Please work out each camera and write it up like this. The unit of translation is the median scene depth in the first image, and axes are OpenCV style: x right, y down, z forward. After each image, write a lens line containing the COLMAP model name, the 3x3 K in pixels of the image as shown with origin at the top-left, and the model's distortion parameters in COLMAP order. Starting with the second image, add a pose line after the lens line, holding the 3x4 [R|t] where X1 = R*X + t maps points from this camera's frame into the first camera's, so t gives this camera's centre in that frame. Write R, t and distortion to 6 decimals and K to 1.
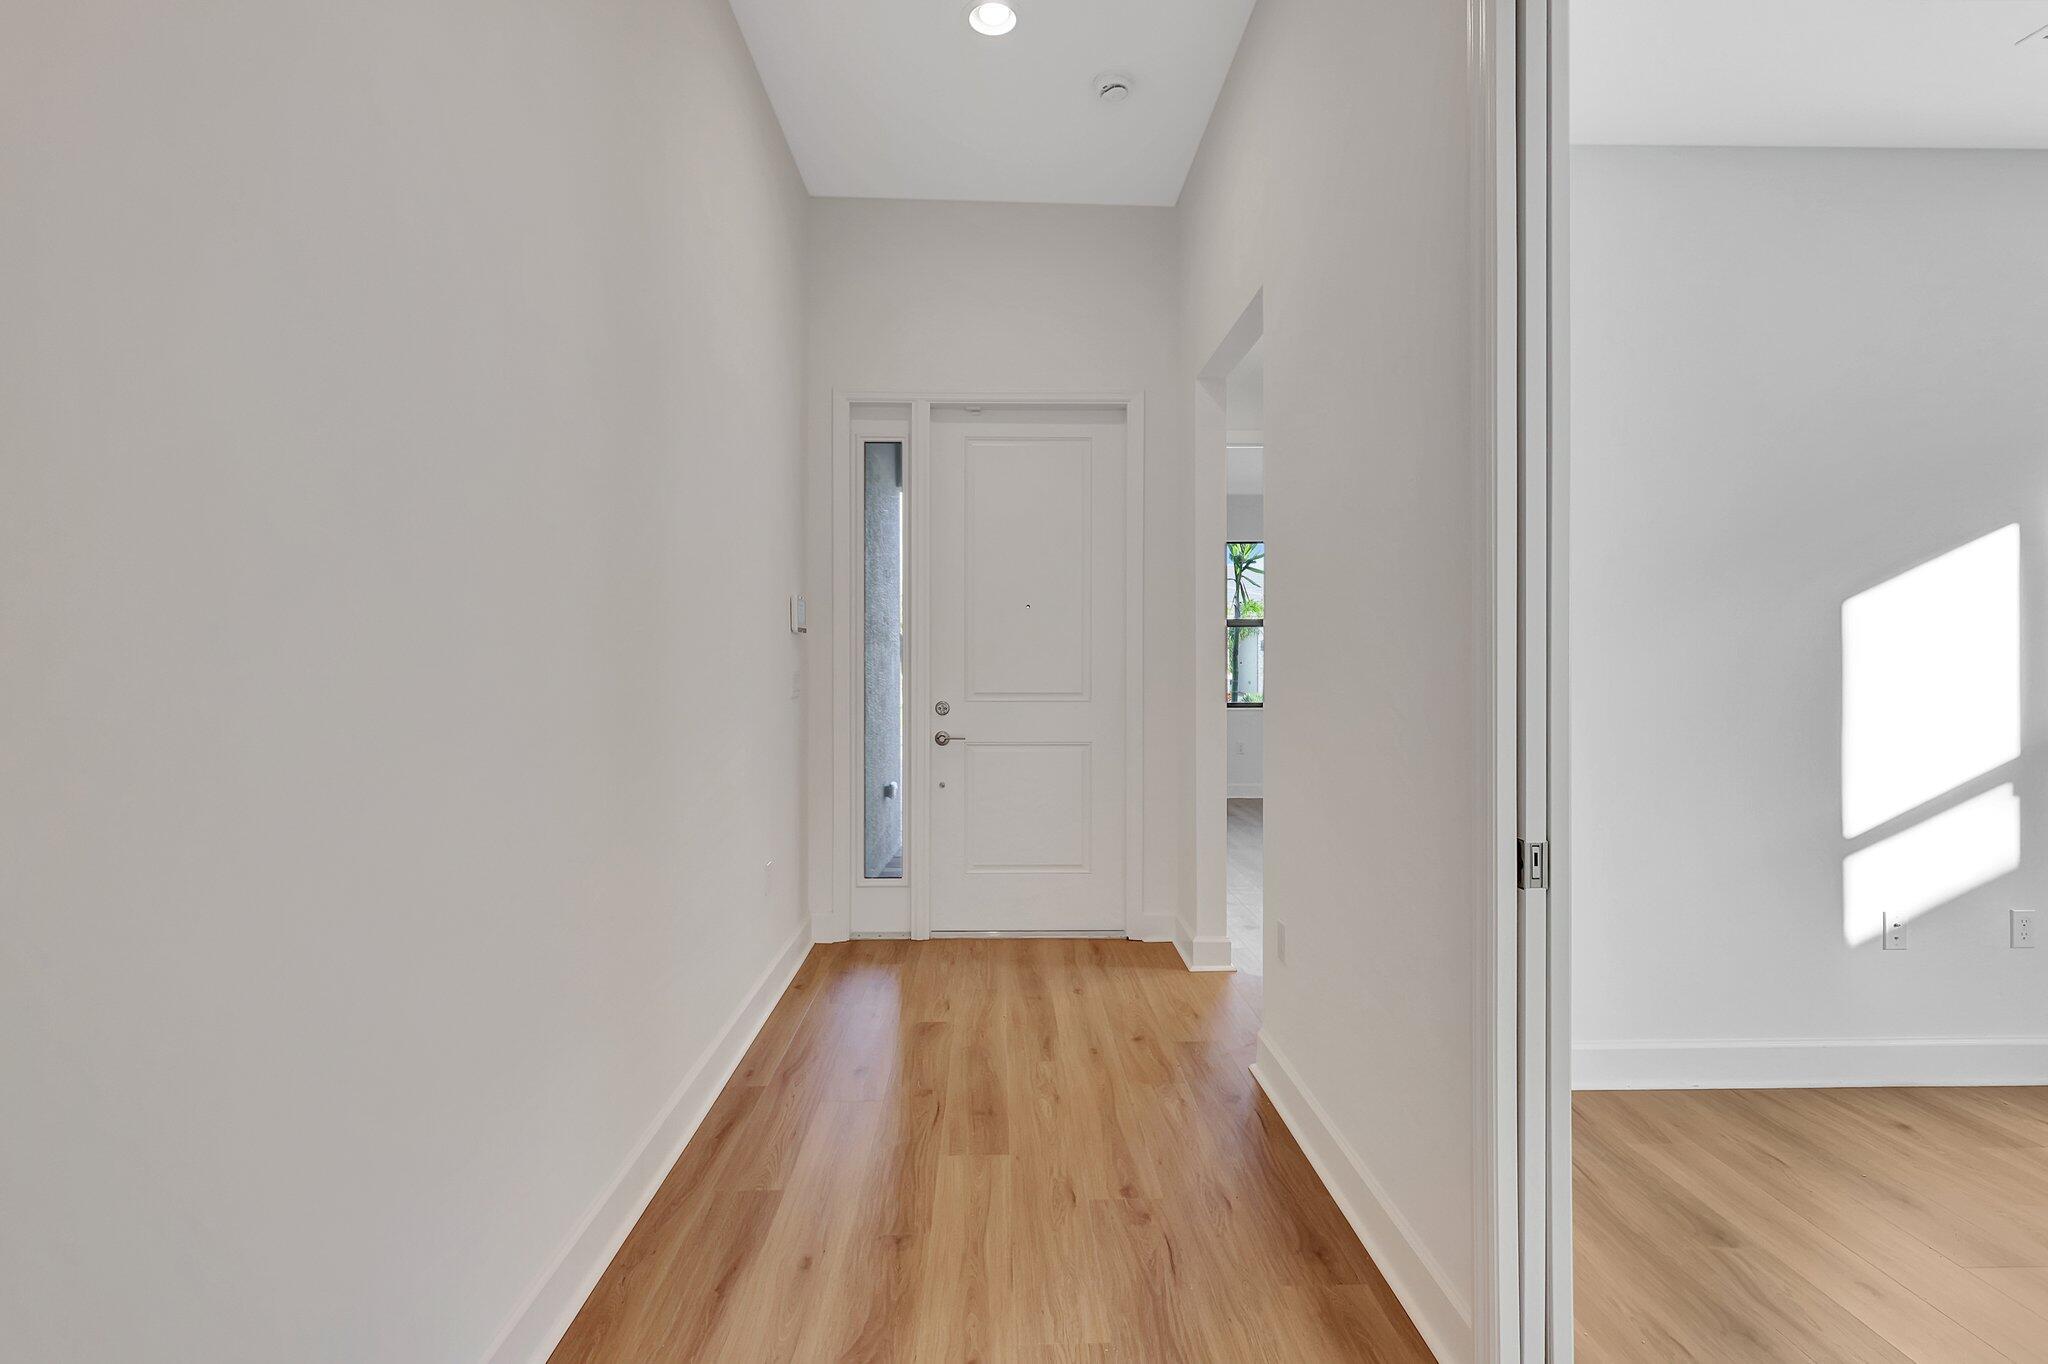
lens RADIAL K [[964.1, 0, 1007.7], [0, 964.1, 673.5], [0, 0, 1]] dist [0.004262, 0.000950]
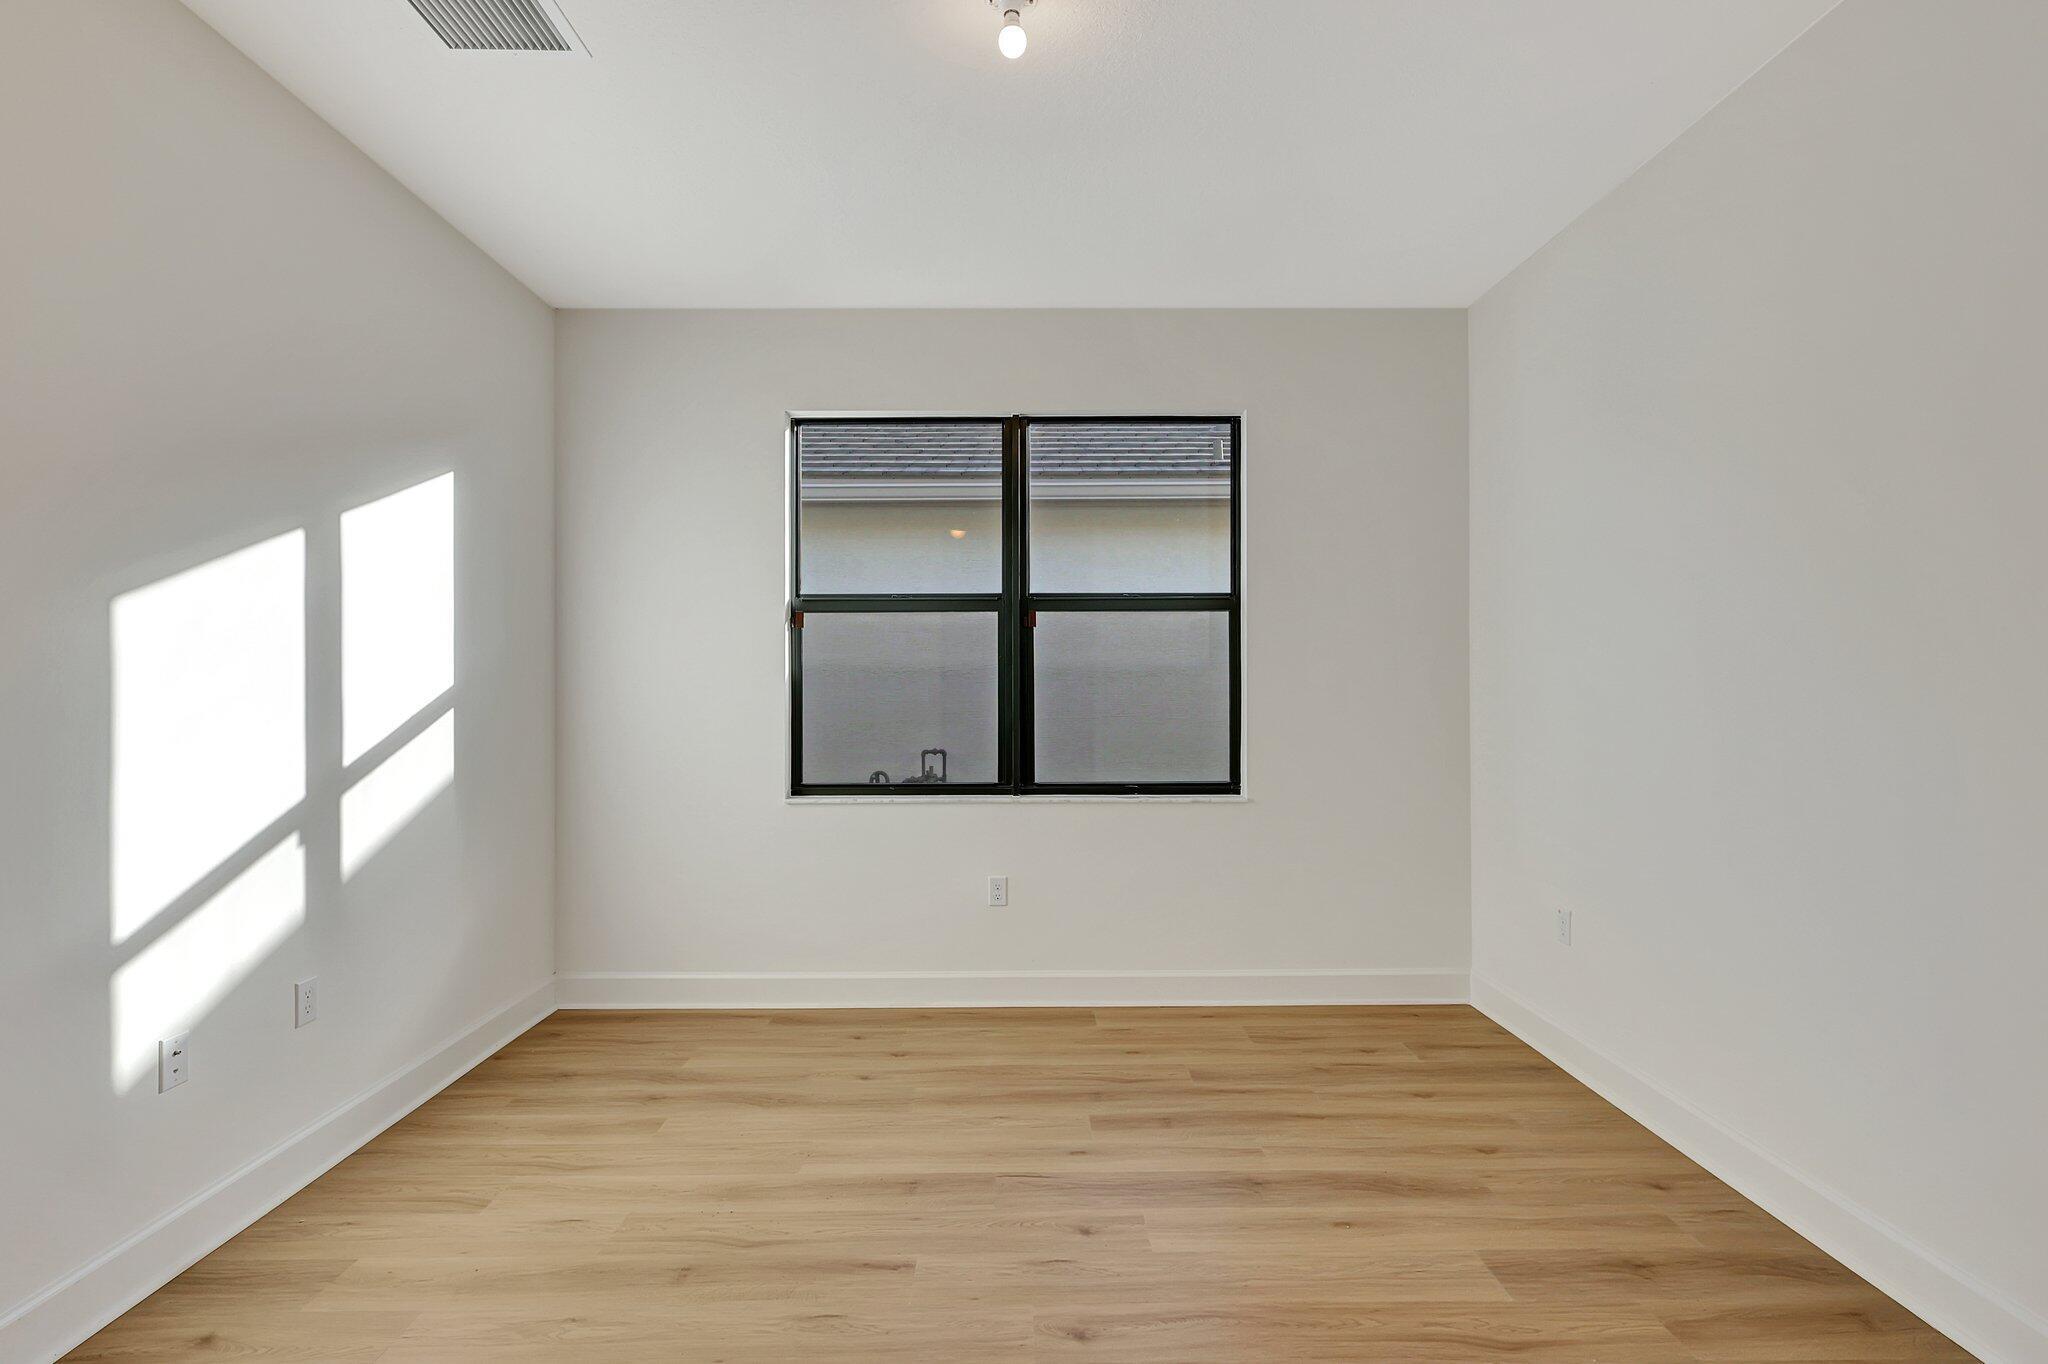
lens RADIAL K [[950.9, 0, 1017.2], [0, 950.9, 688.1], [0, 0, 1]] dist [0.006959, 0.000590]
pose [[0.021045, 0.025172, 0.999462, 0.208021], [0.012833, 0.999594, -0.025445, 0.016626], [-0.999696, 0.013361, 0.020713, 0.355975]]
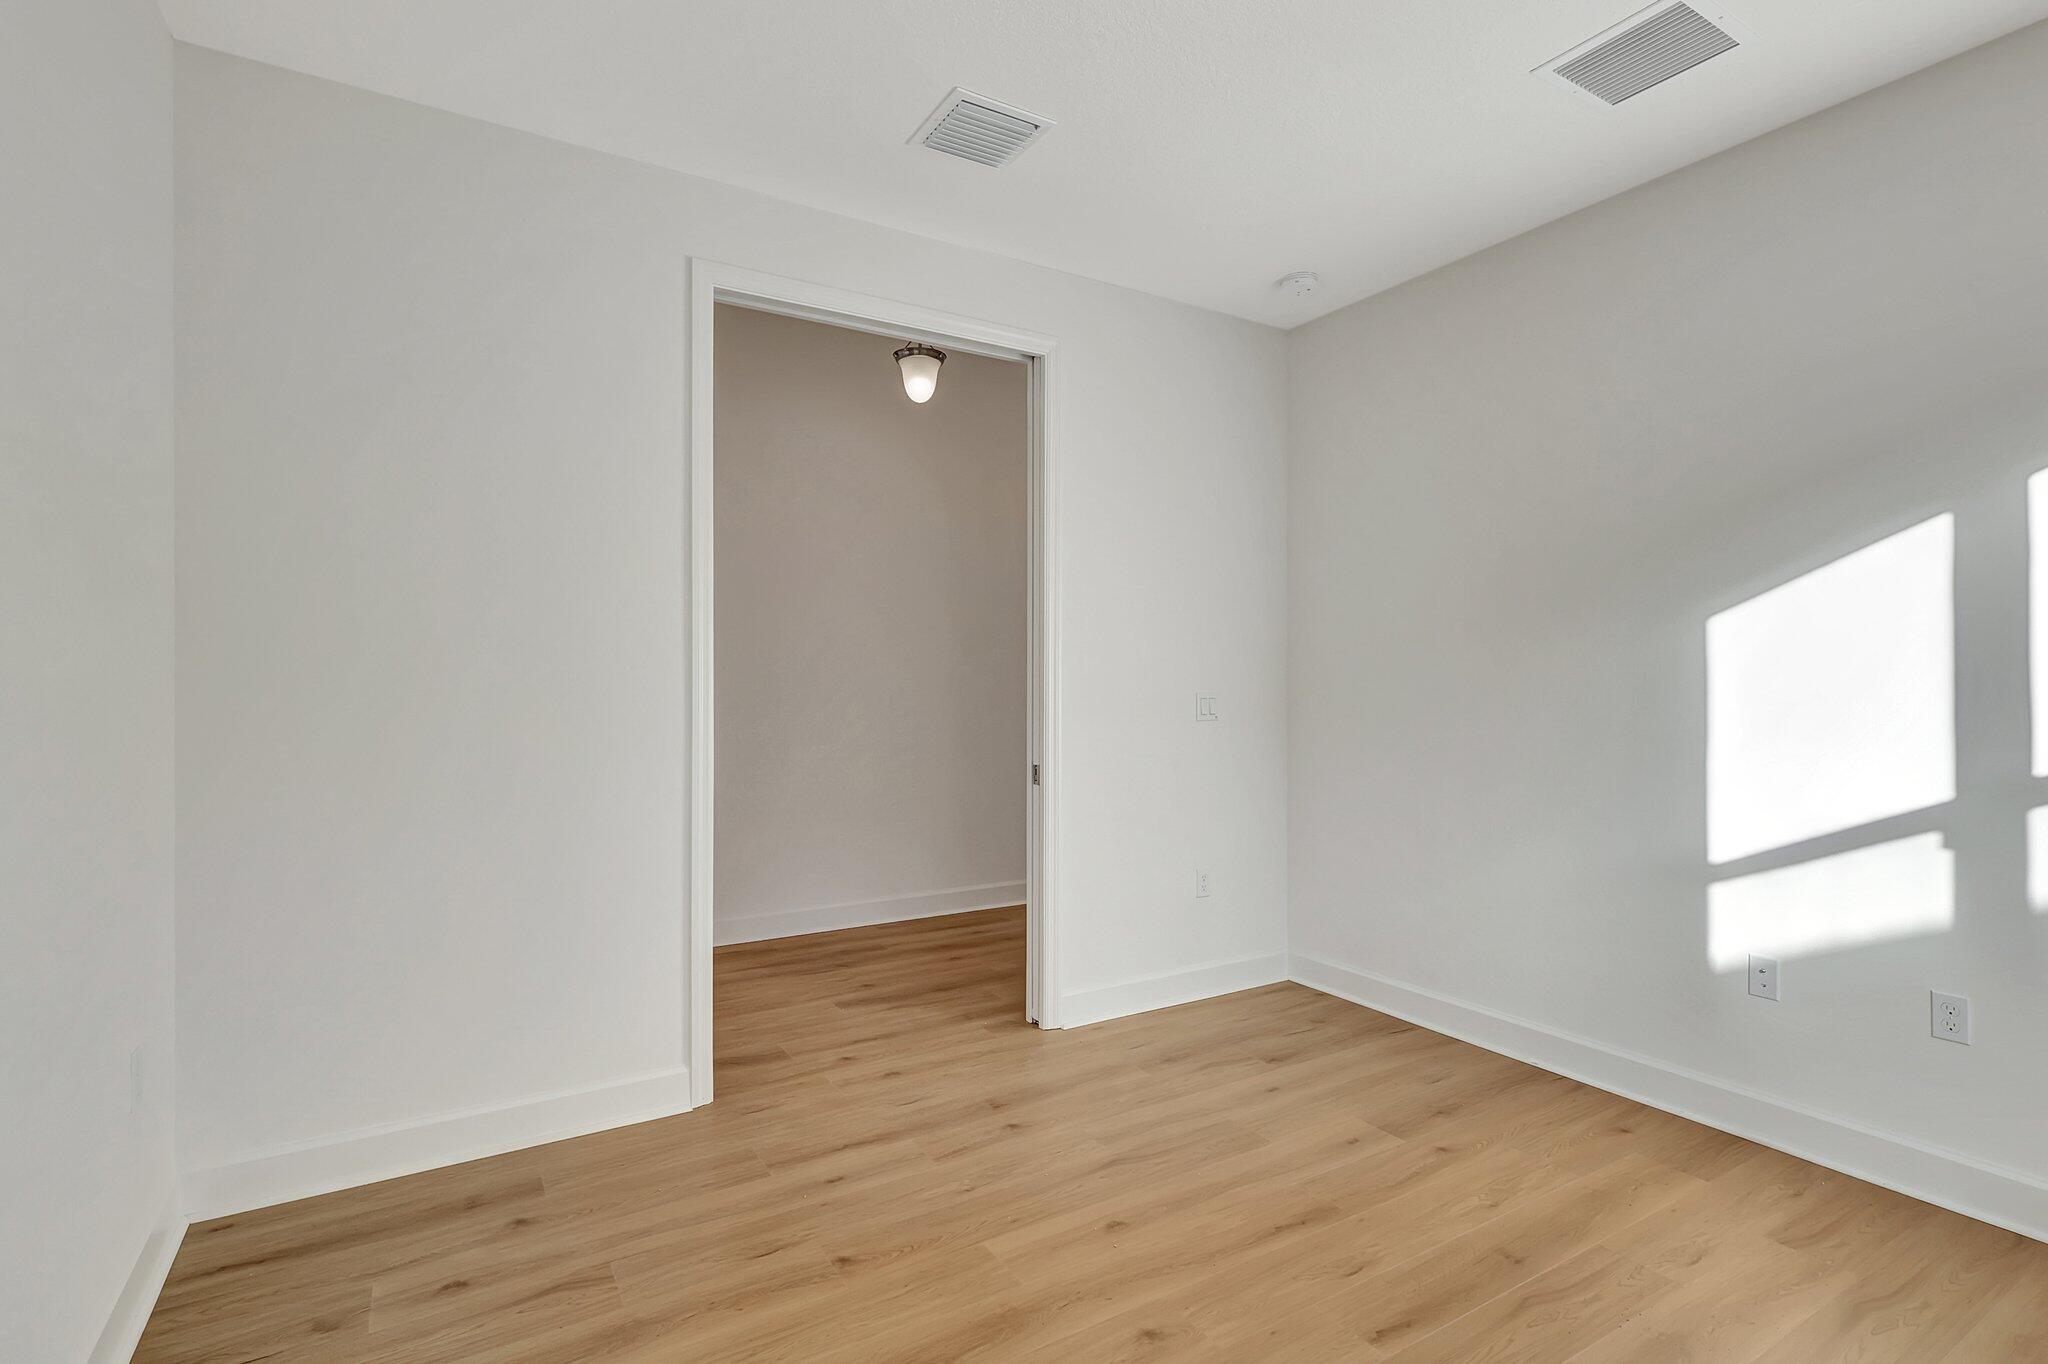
lens RADIAL K [[964.1, 0, 1023.6], [0, 964.1, 665.9], [0, 0, 1]] dist [-0.000167, 0.000166]
pose [[0.498296, 0.005123, -0.866992, 1.354216], [-0.020361, 0.999776, -0.005795, -0.005795], [0.866768, 0.020540, 0.498289, -0.063620]]
